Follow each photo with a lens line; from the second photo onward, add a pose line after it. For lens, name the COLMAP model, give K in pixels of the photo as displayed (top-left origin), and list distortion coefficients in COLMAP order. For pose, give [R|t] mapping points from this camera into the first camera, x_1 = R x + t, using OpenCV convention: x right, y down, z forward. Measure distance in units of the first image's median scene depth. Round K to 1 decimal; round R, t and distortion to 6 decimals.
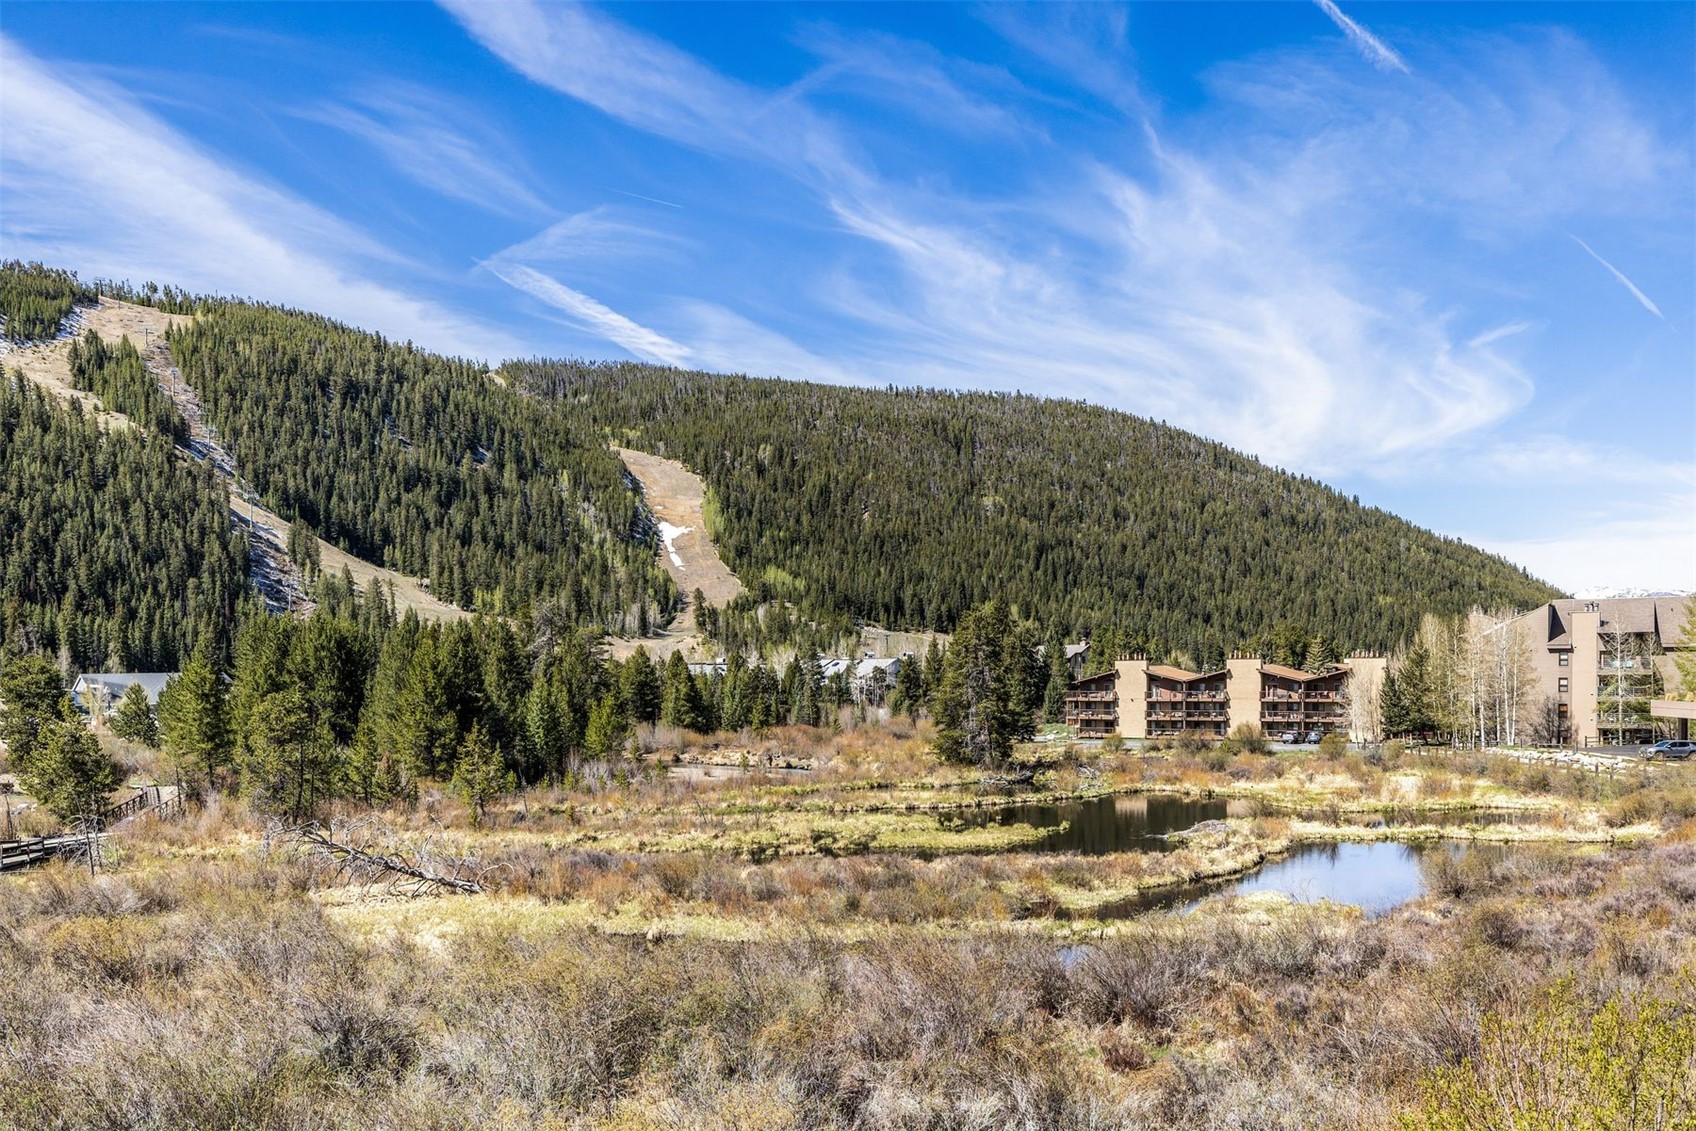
lens RADIAL K [[1460.4, 0, 846.3], [0, 1460.4, 698.5], [0, 0, 1]] dist [0.005095, 0.004189]
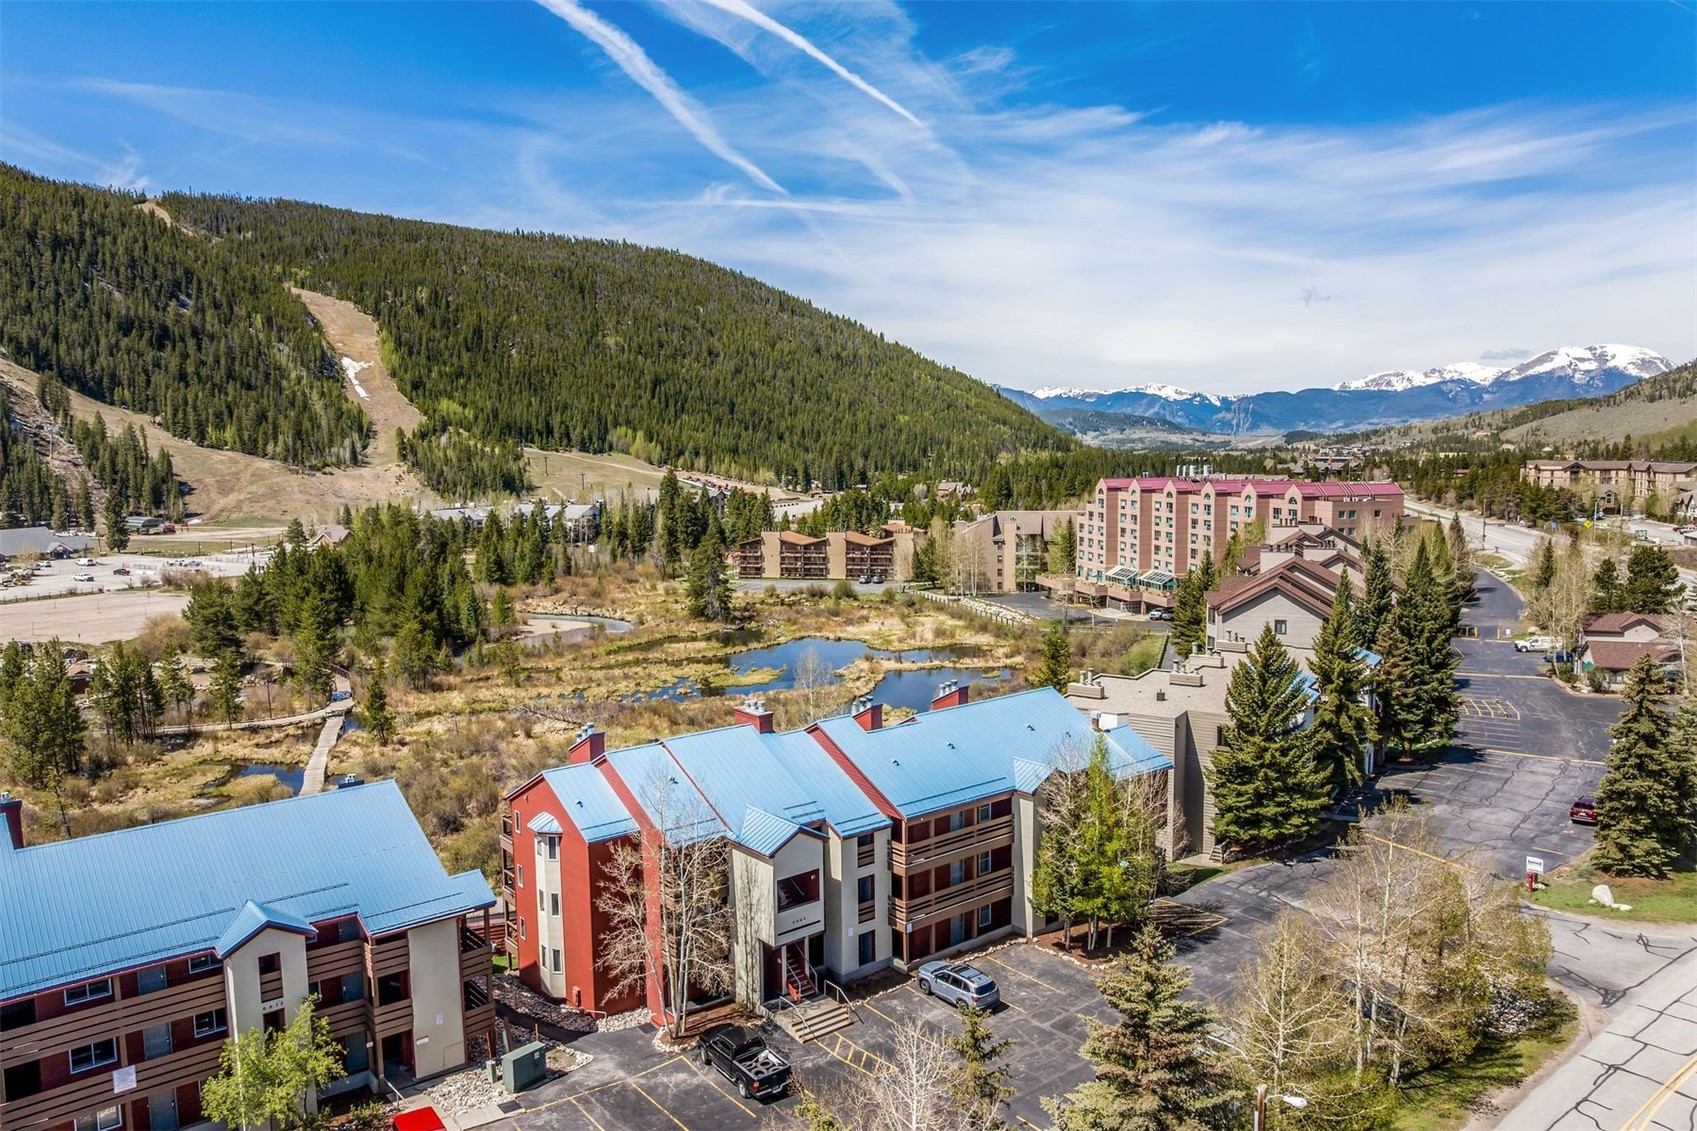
lens RADIAL K [[1212.1, 0, 848.5], [0, 1212.1, 564.4], [0, 0, 1]] dist [-0.029952, 0.014555]
pose [[0.952411, -0.031178, 0.303217, -0.045090], [0.007823, 0.996927, 0.077938, -0.030831], [-0.304716, -0.071857, 0.949729, -0.111128]]
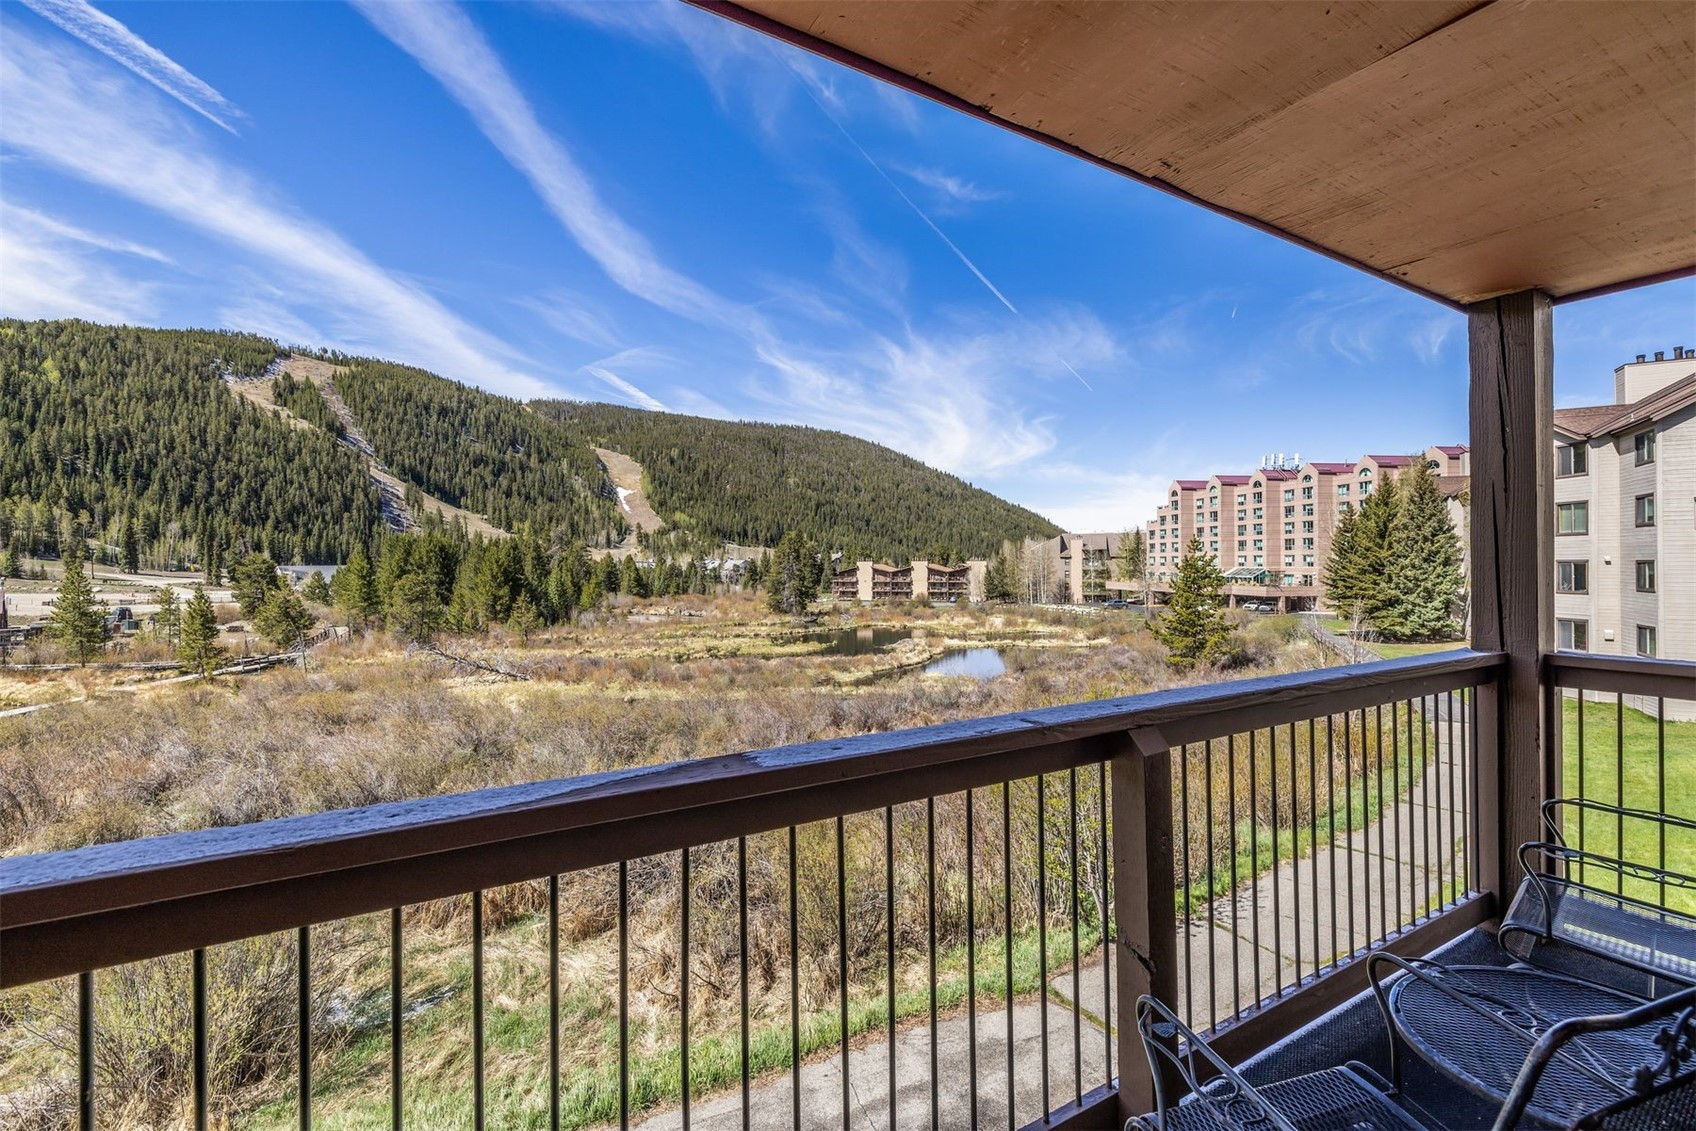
lens RADIAL K [[751.8, 0, 841.9], [0, 751.8, 566.9], [0, 0, 1]] dist [-0.004198, 0.003177]
pose [[0.986324, 0.005122, 0.164736, -0.001477], [-0.001903, 0.999804, -0.019694, 0.000551], [-0.164805, 0.019112, 0.986141, -0.002377]]
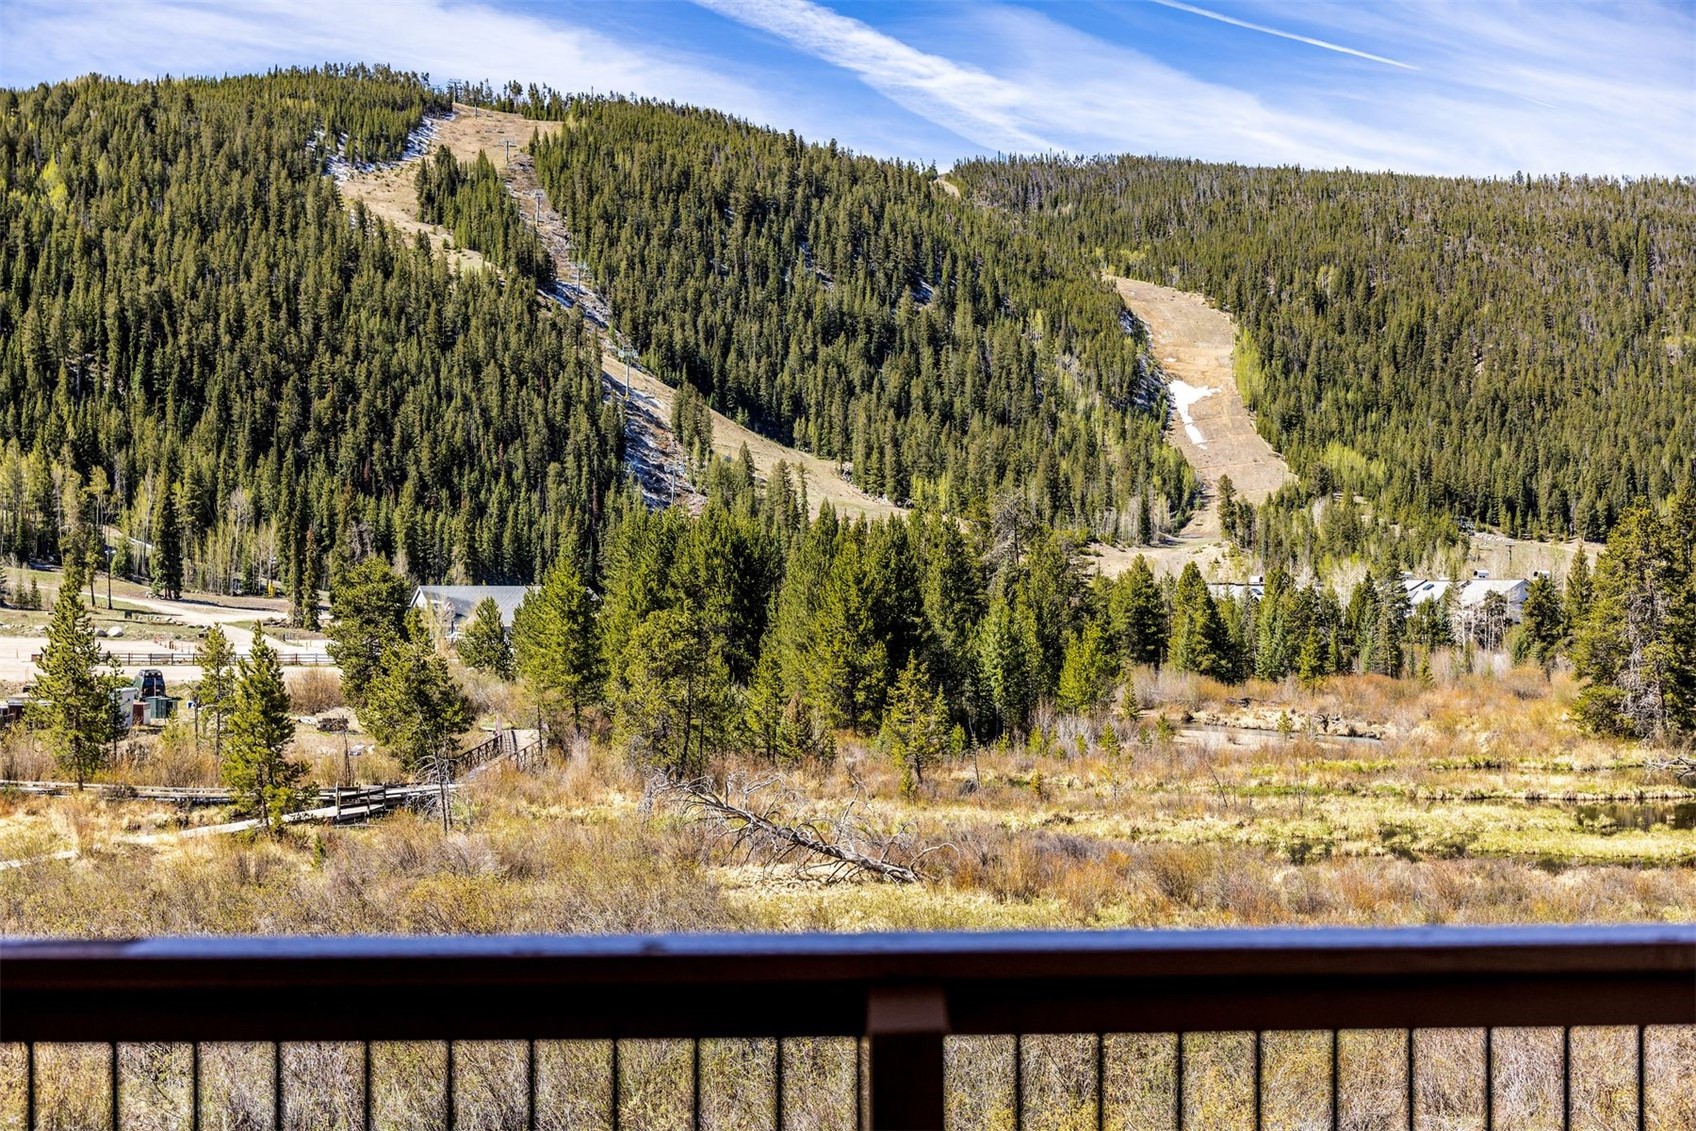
lens RADIAL K [[2093.8, 0, 823.9], [0, 2093.8, 577.0], [0, 0, 1]] dist [-0.027240, 0.000000]
pose [[0.958116, 0.013200, -0.286077, 0.000679], [-0.020928, 0.999494, -0.023973, 0.000433], [0.285616, 0.028956, 0.957907, -0.003436]]
